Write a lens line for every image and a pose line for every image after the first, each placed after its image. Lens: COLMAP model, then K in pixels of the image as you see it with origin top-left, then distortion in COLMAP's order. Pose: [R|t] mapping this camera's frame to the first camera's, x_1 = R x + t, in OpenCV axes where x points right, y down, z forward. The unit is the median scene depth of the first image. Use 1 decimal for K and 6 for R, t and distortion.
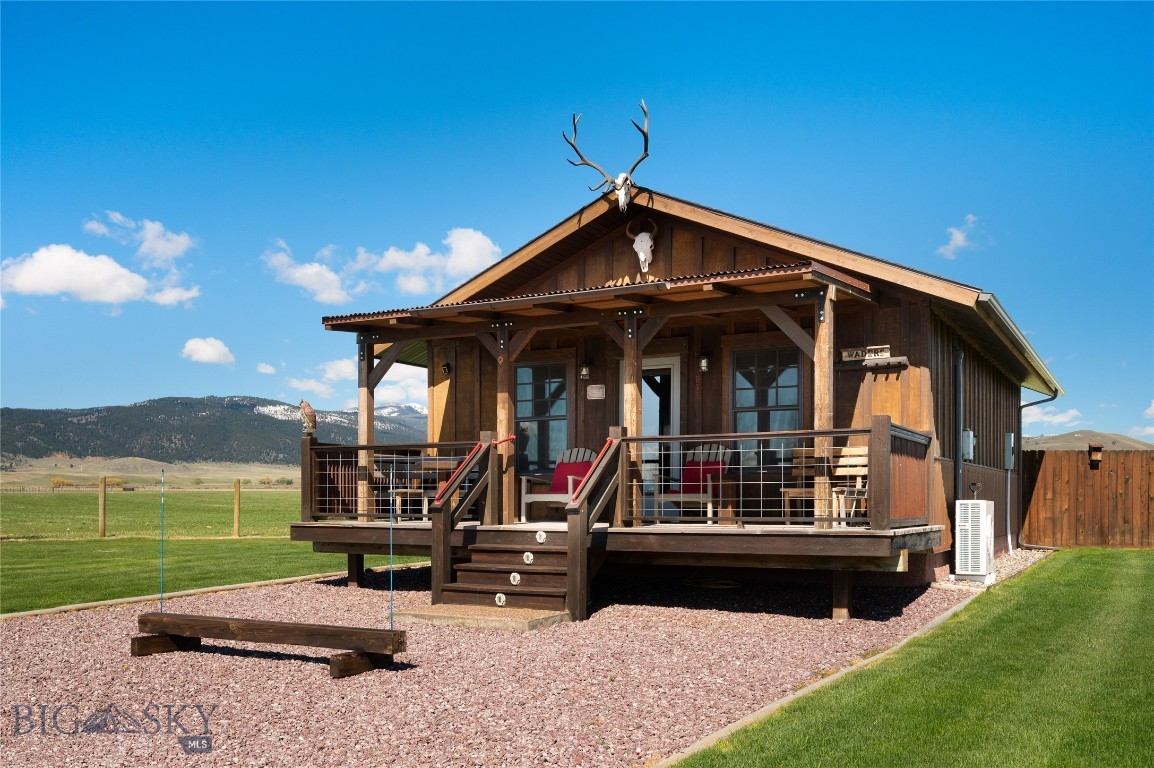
lens RADIAL K [[1026.7, 0, 577.0], [0, 1026.7, 384.0], [0, 0, 1]] dist [-0.003387, -0.005902]
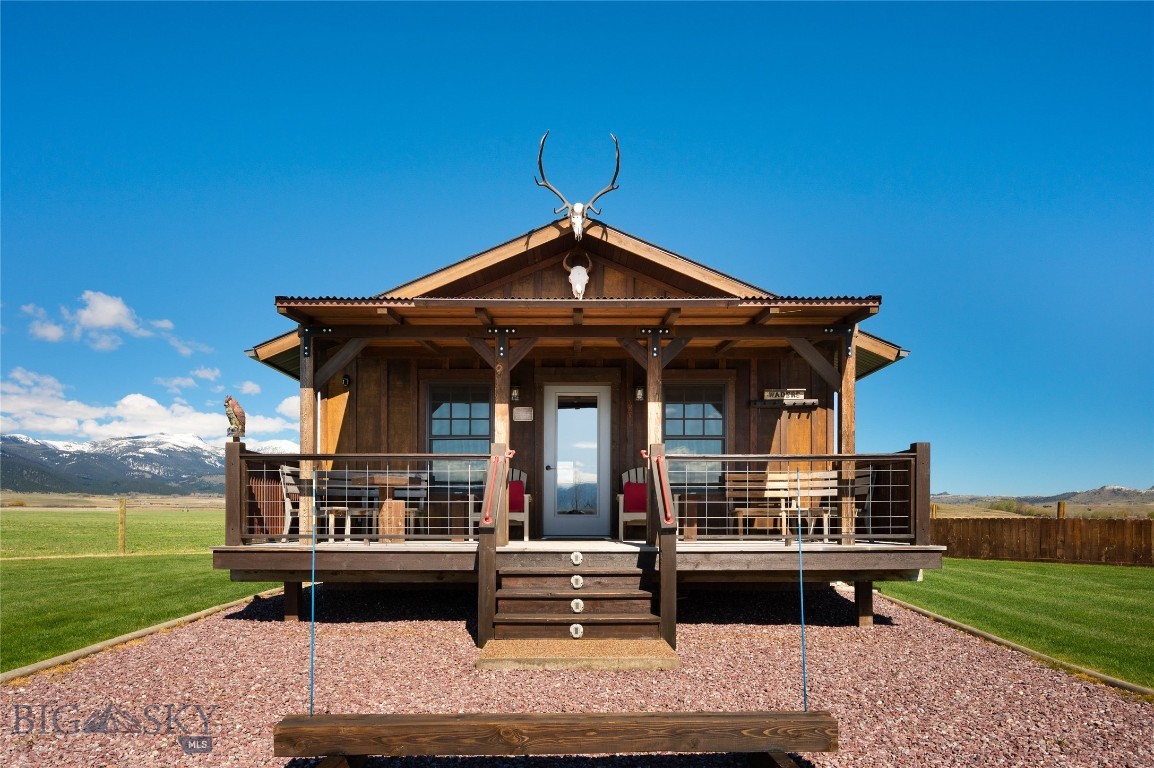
lens RADIAL K [[714.9, 0, 576.8], [0, 714.9, 456.7], [0, 0, 1]] dist [-0.004223, -0.000653]
pose [[0.872587, 0.041262, 0.486713, -0.320974], [-0.053869, 0.998477, 0.011929, 0.044385], [-0.485479, -0.036628, 0.873481, 0.393970]]
